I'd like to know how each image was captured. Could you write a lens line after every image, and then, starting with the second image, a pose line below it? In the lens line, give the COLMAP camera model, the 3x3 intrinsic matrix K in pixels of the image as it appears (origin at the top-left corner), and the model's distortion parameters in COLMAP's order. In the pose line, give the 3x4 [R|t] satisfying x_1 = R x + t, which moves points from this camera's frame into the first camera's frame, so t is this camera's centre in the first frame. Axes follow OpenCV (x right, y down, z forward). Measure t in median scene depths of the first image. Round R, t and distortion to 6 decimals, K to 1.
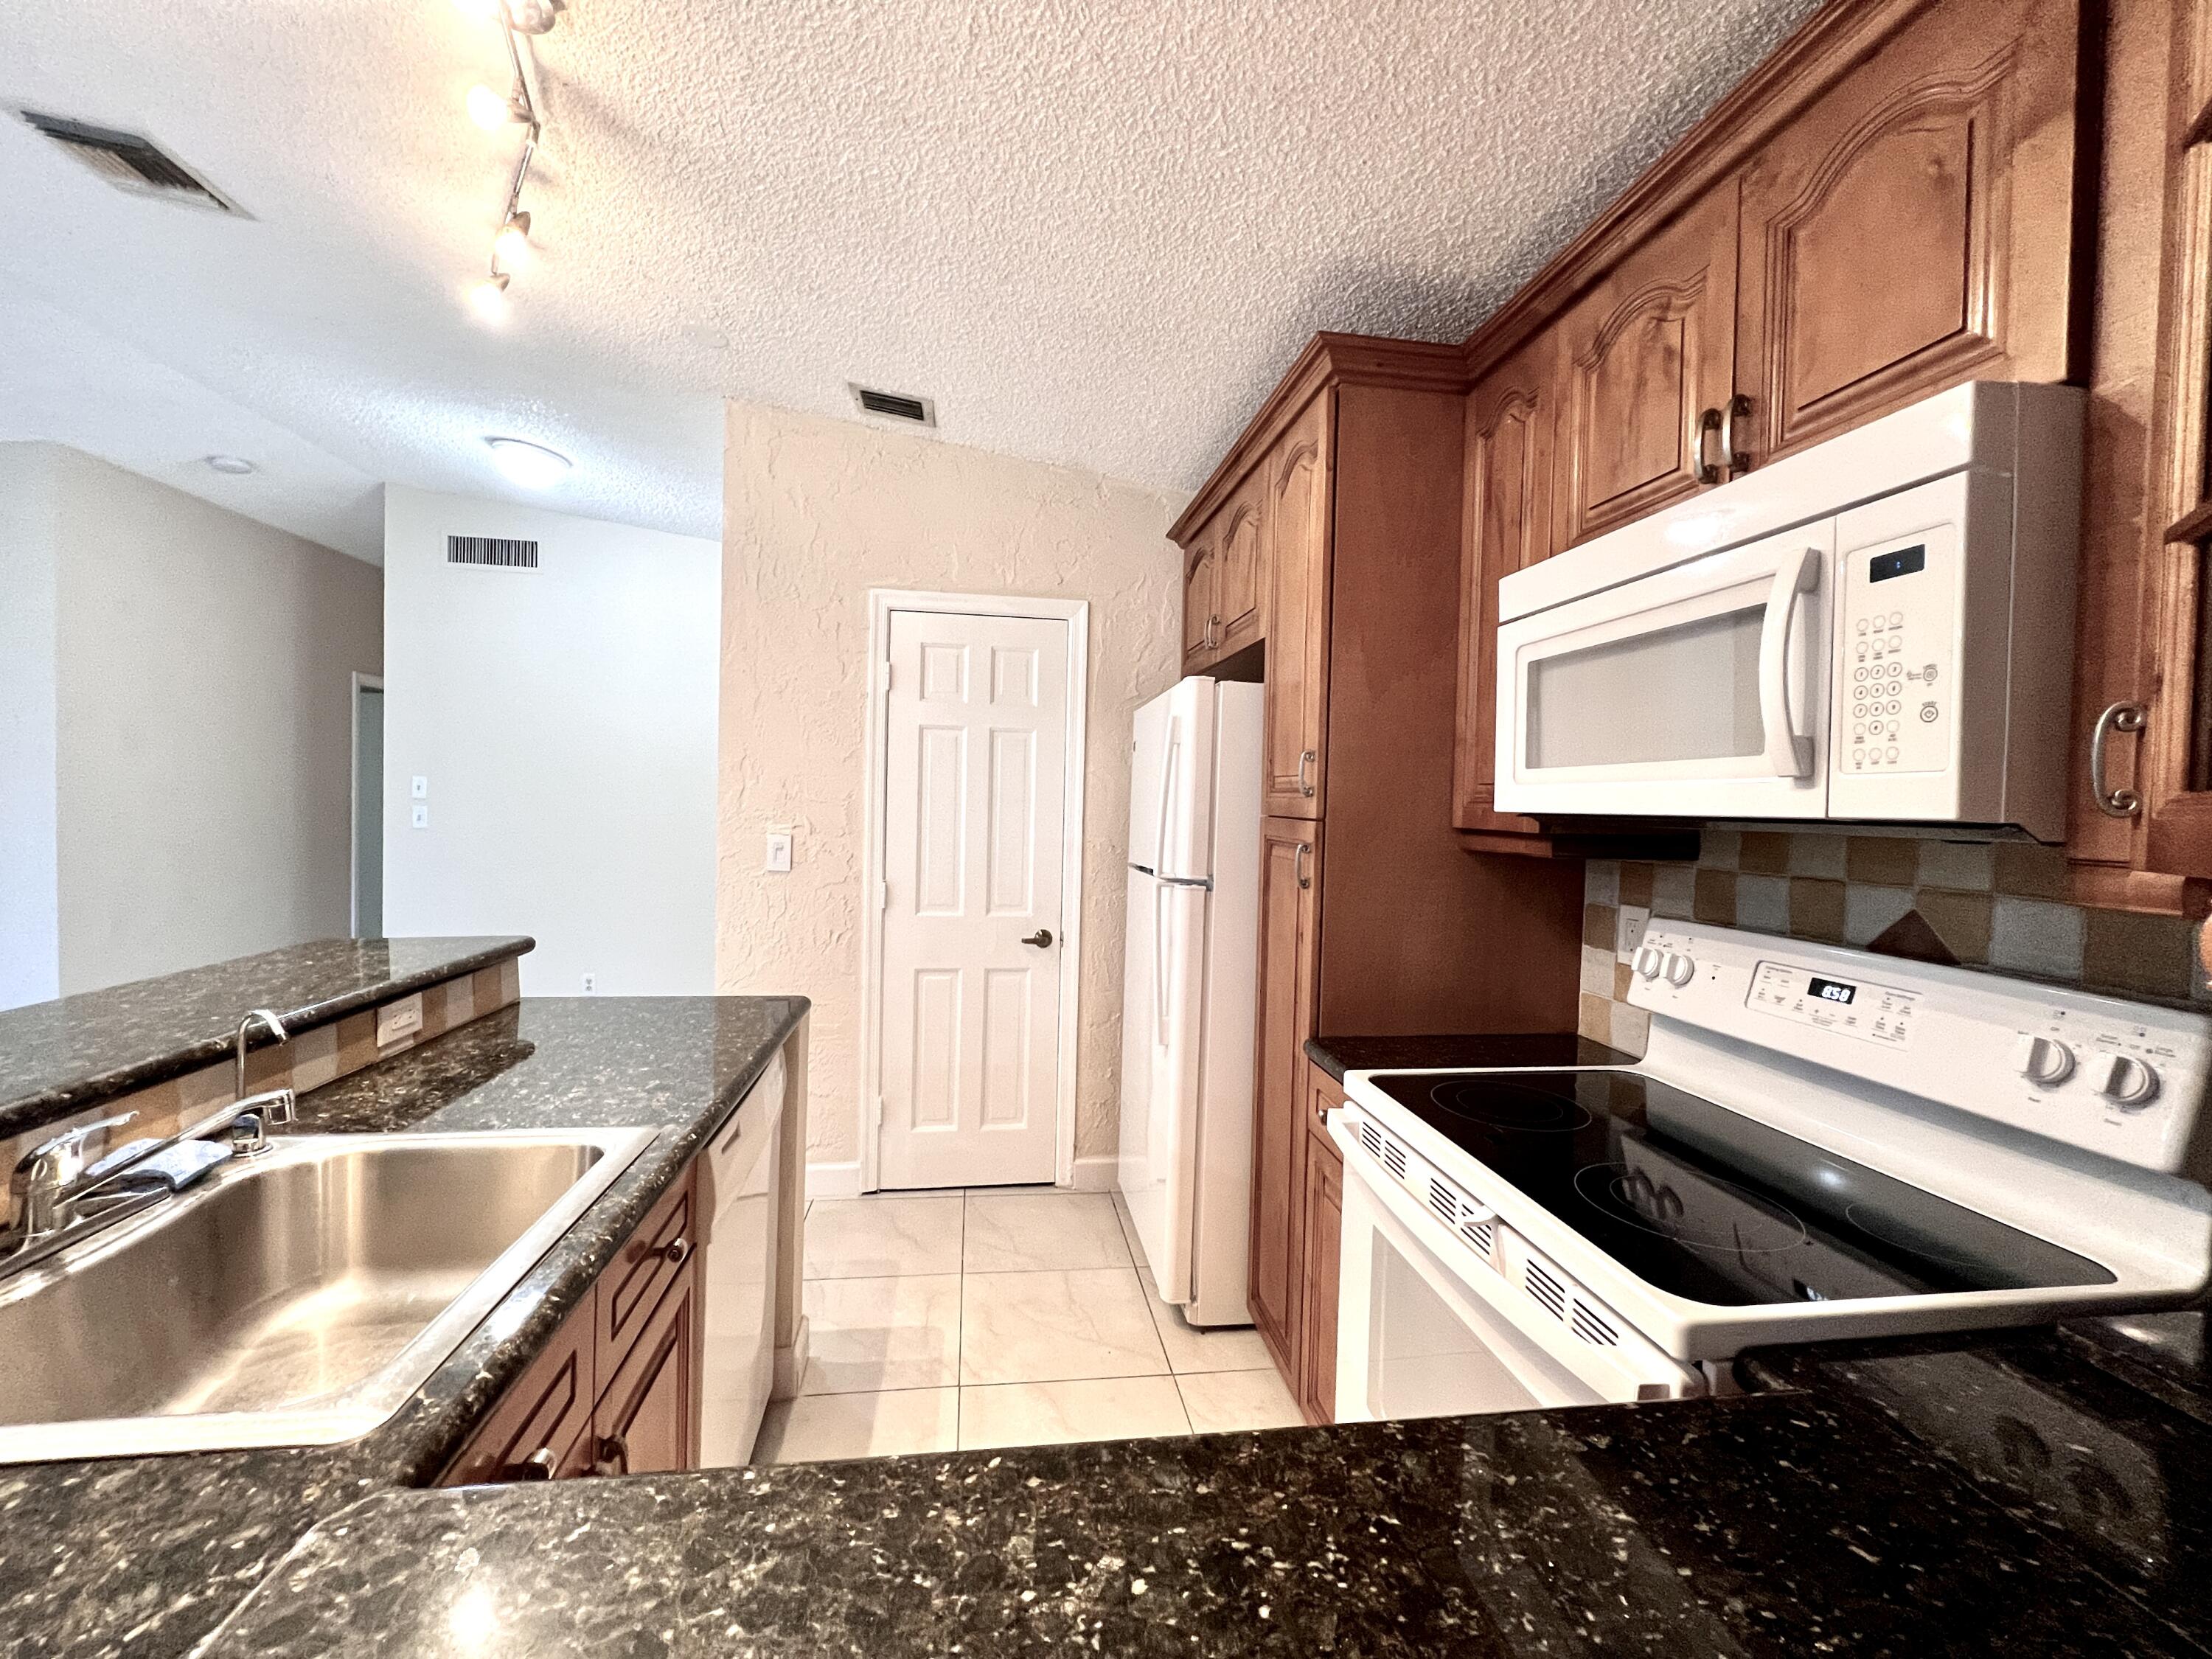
lens RADIAL K [[890.1, 0, 1095.5], [0, 890.1, 822.6], [0, 0, 1]] dist [0.003104, 0.000557]
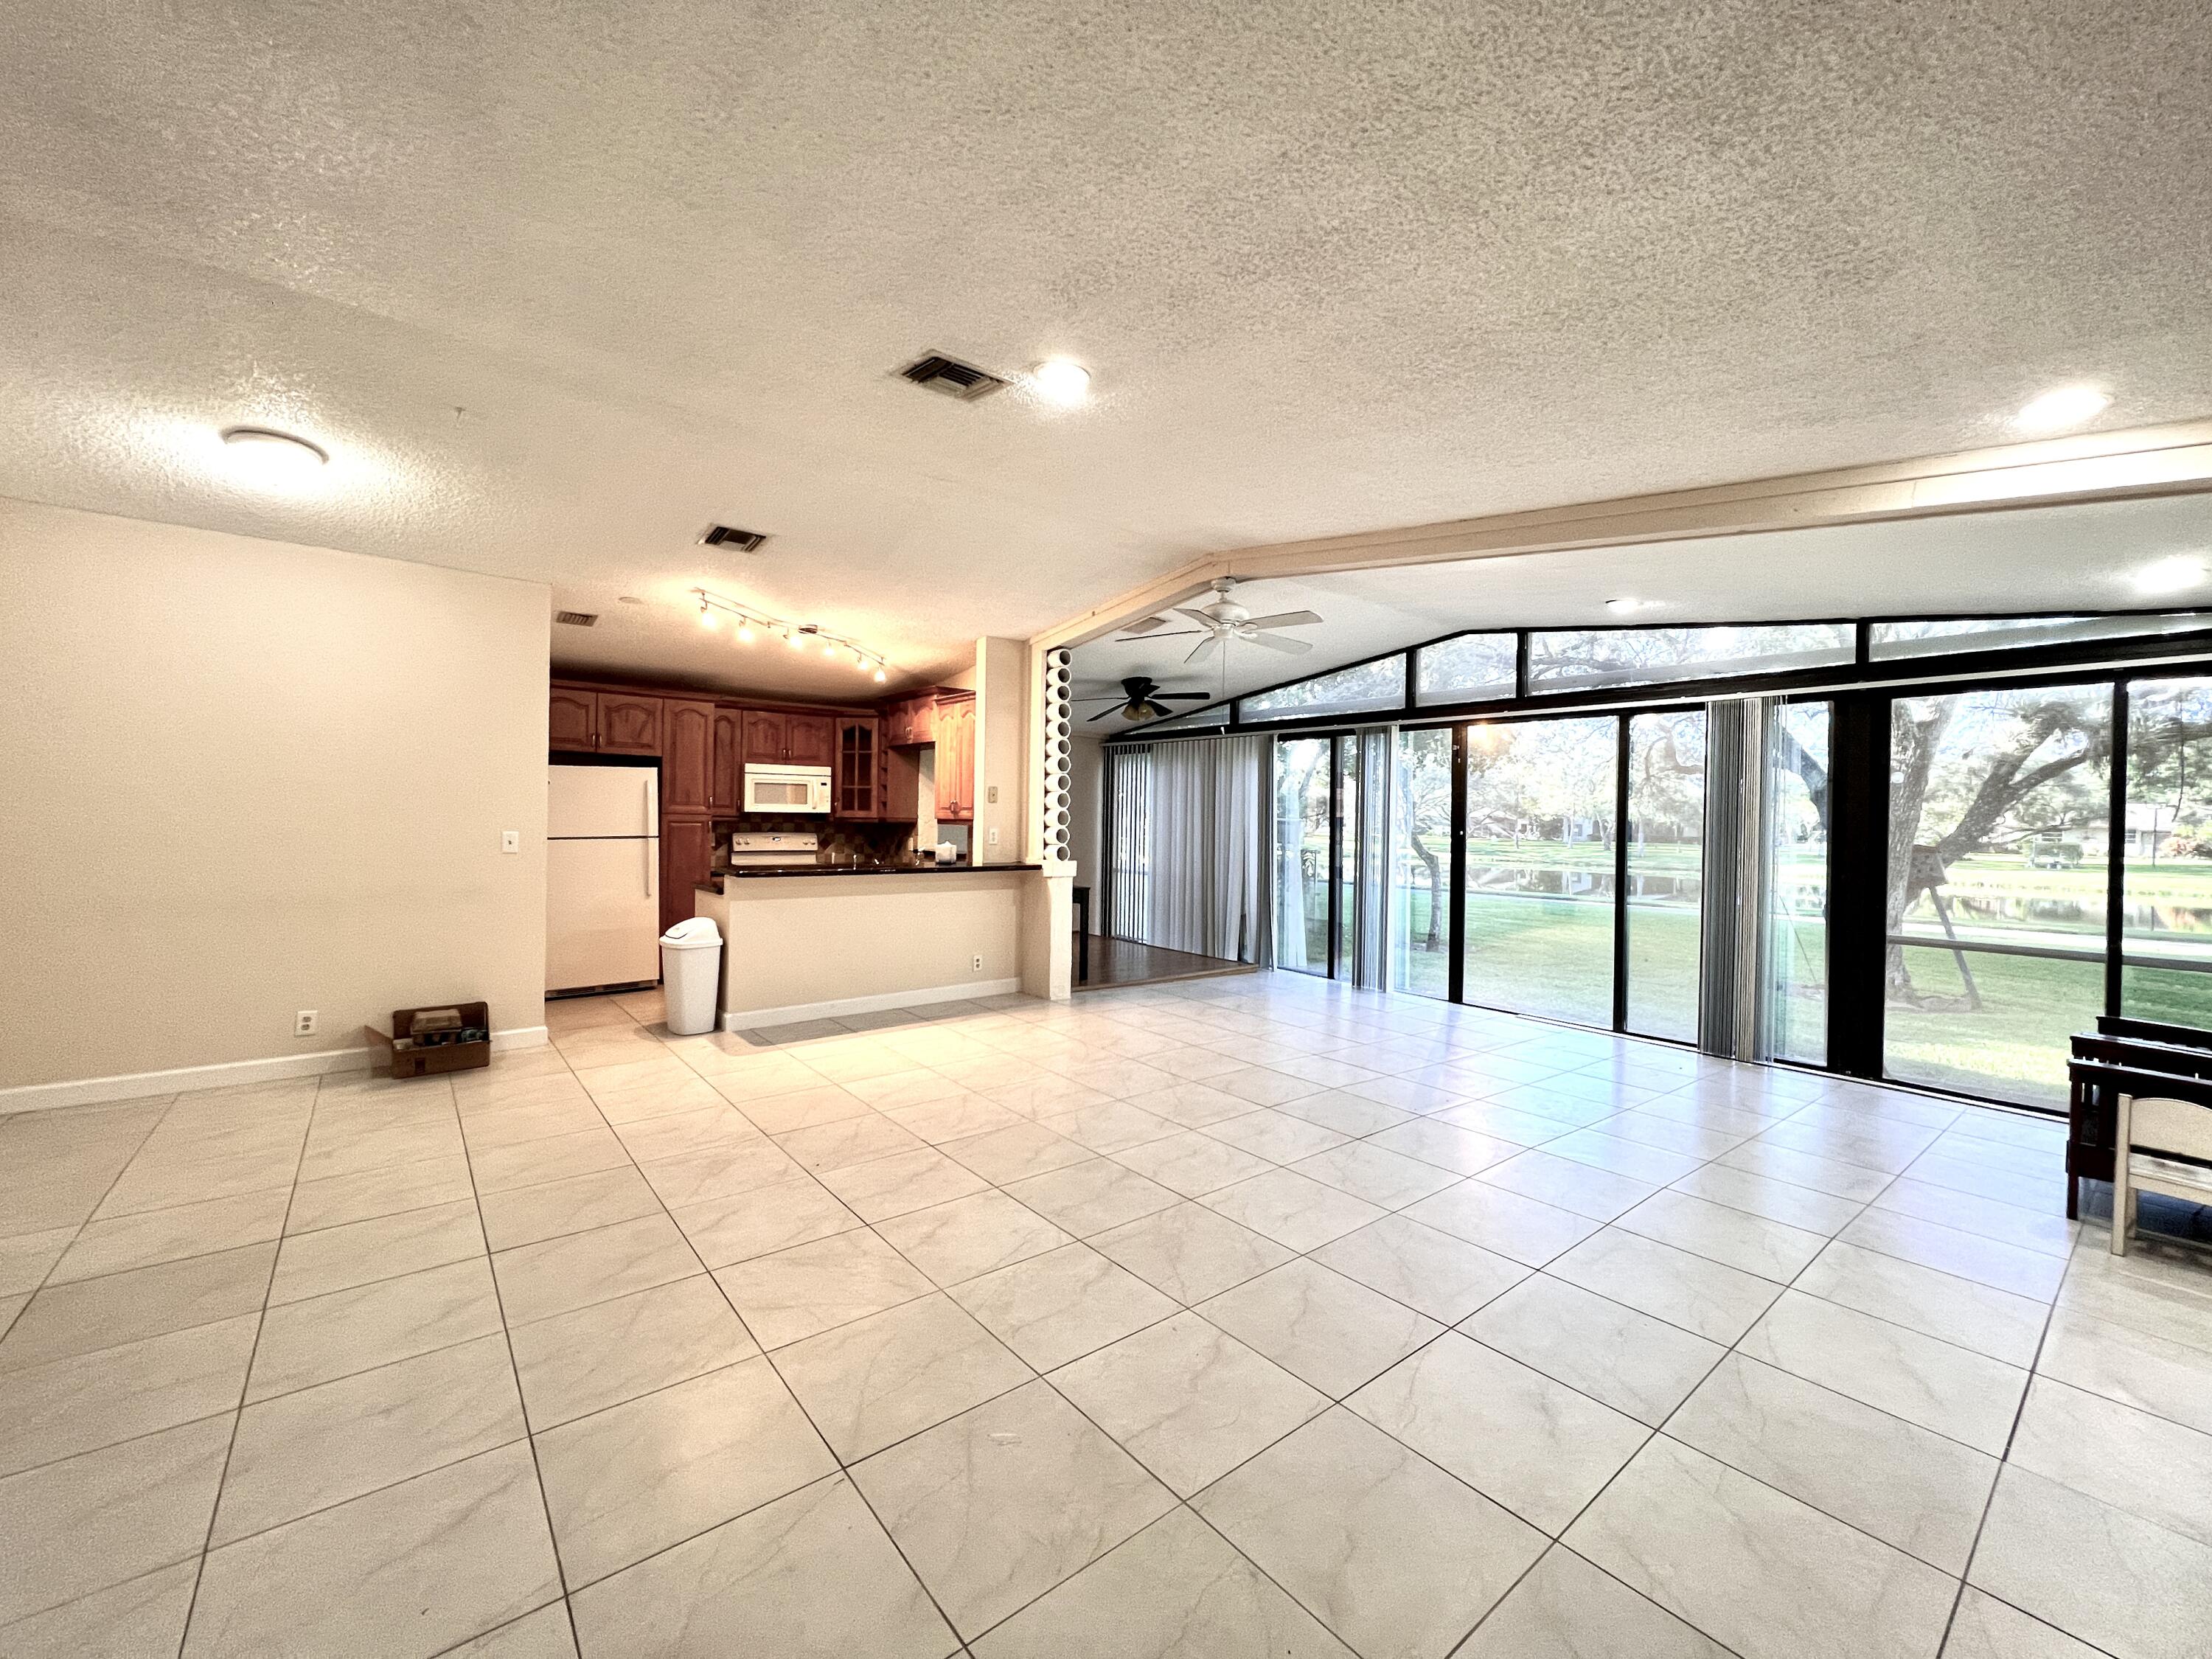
lens RADIAL K [[890.1, 0, 1104.8], [0, 890.1, 820.7], [0, 0, 1]] dist [0.003104, 0.000557]
pose [[-0.514812, -0.037194, 0.856496, -3.236939], [-0.009666, 0.999247, 0.037583, -0.112872], [-0.857248, 0.011070, -0.514784, 1.254894]]
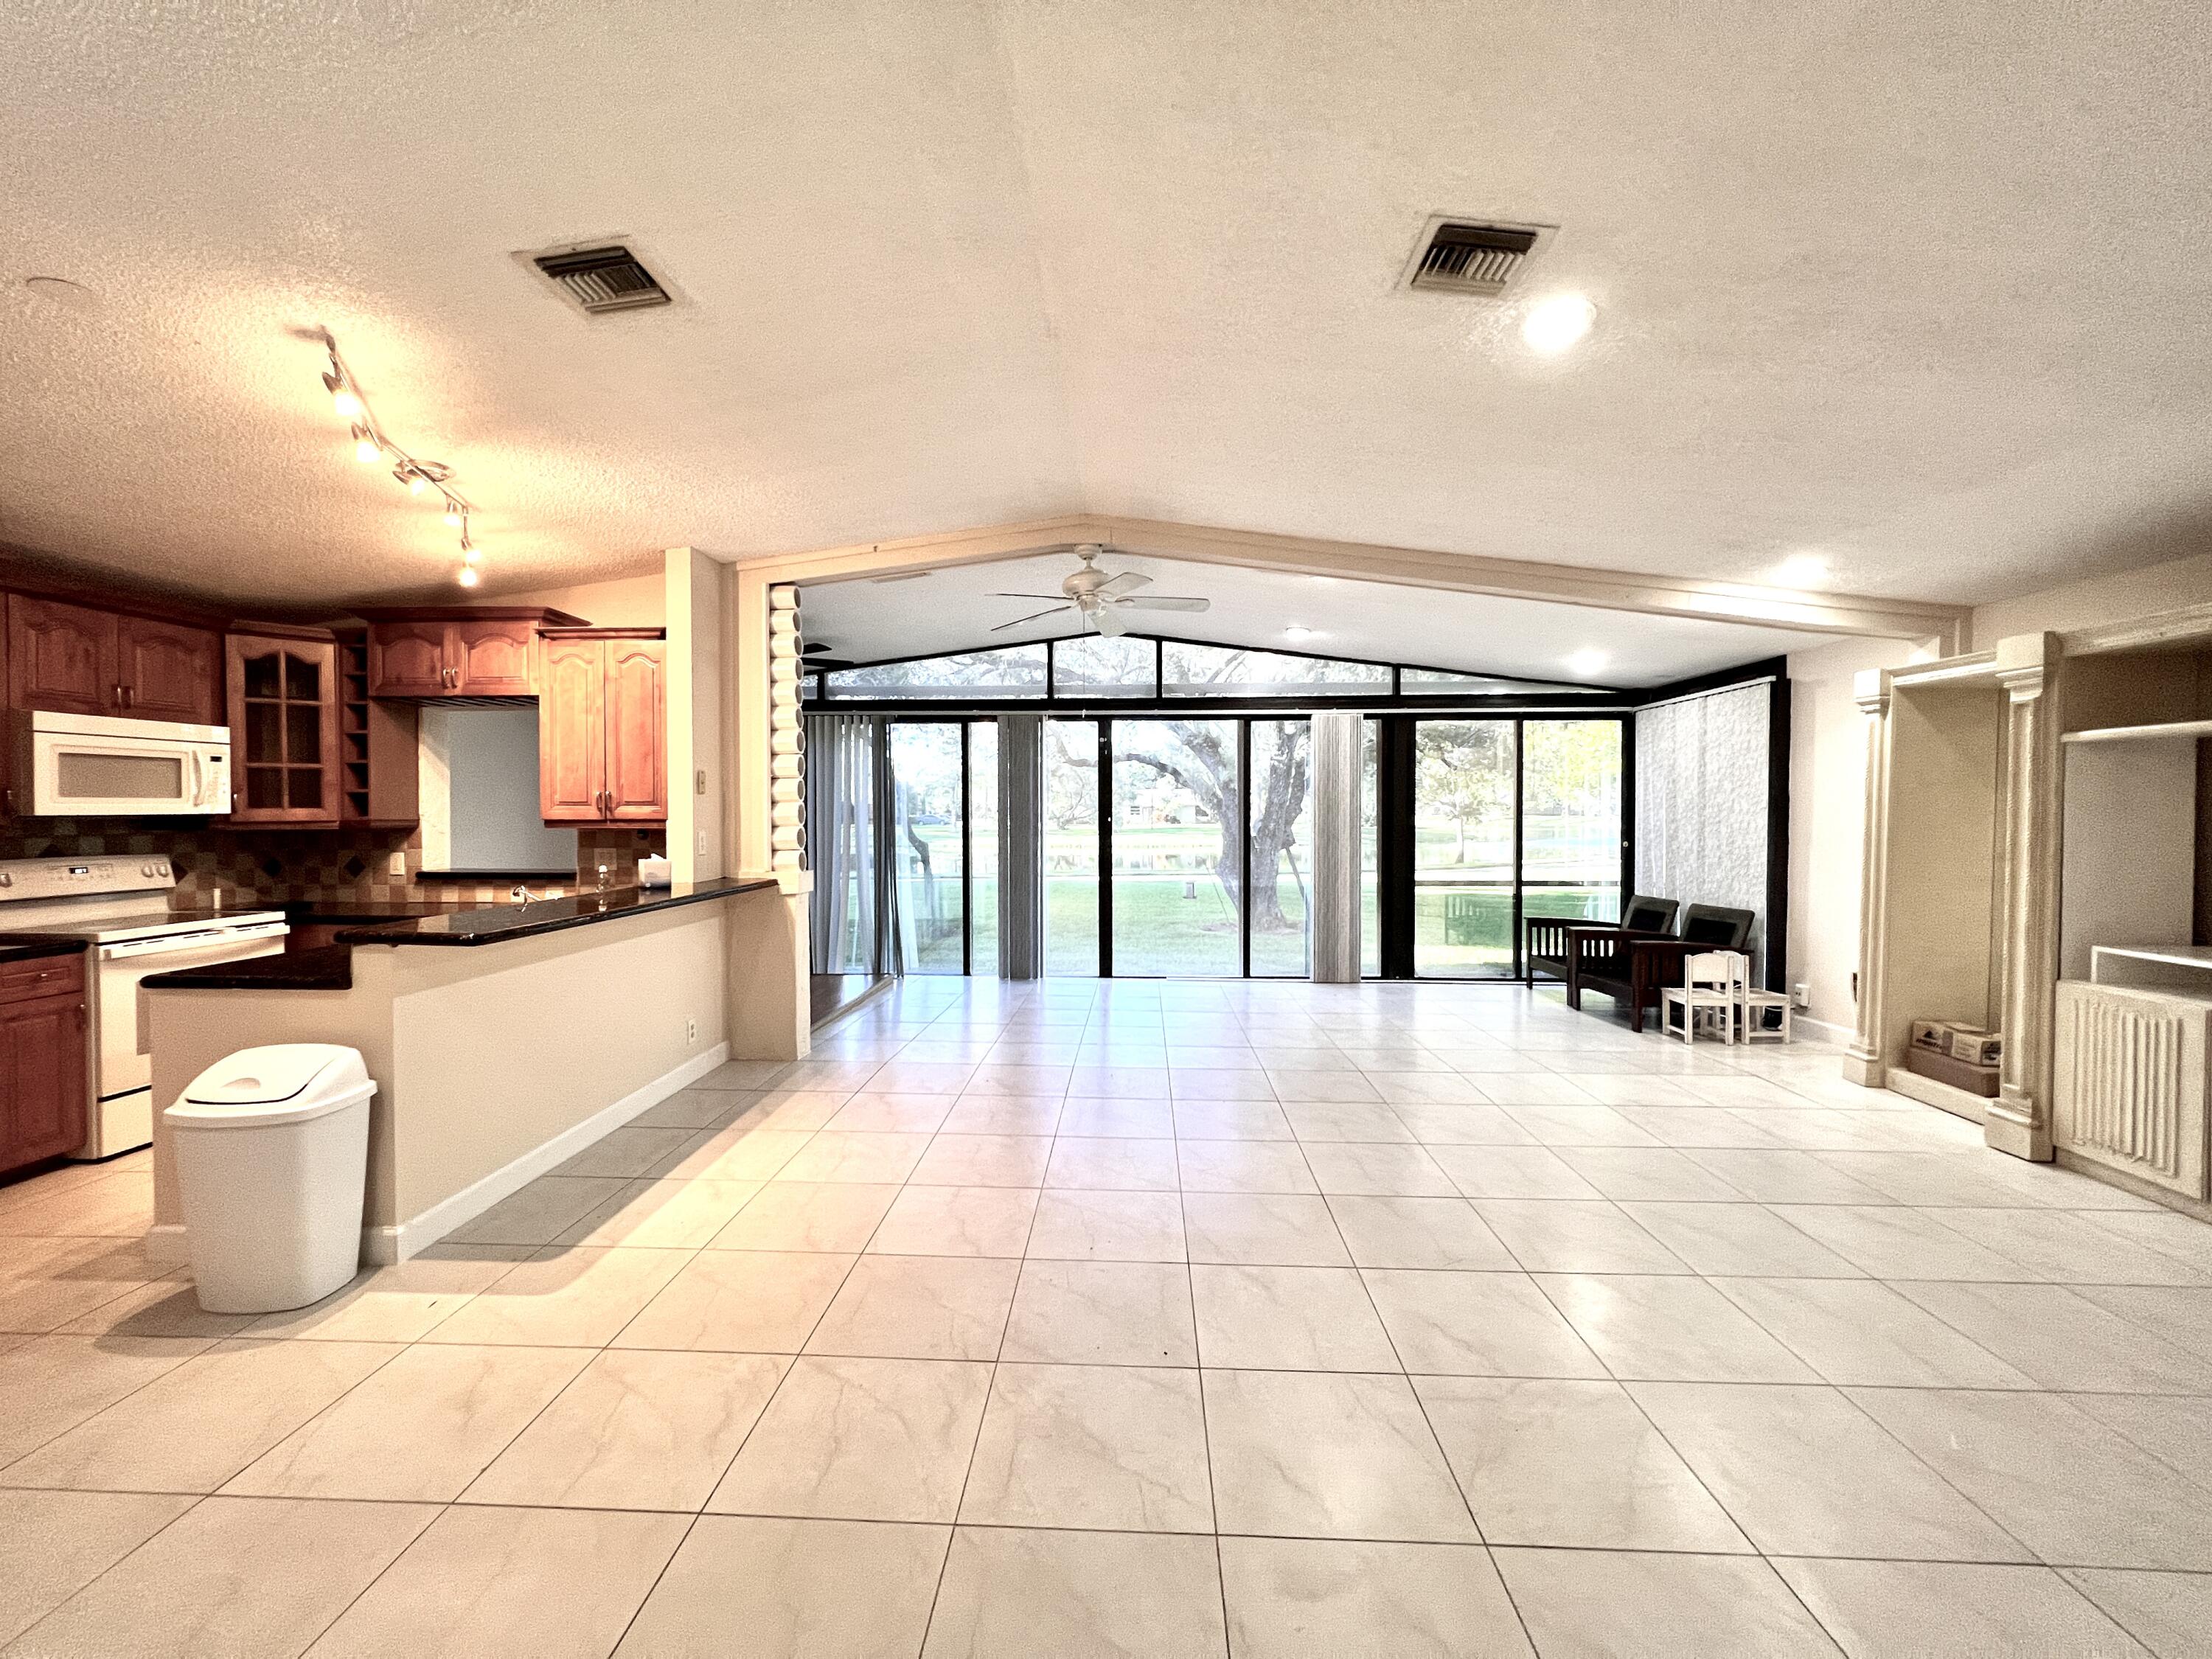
lens RADIAL K [[887.0, 0, 1103.1], [0, 887.0, 821.8], [0, 0, 1]] dist [0.004223, -0.001509]
pose [[-0.983613, -0.025953, 0.178416, -1.773333], [-0.018760, 0.998946, 0.041887, -0.096394], [-0.179315, 0.037853, -0.983063, 1.872712]]
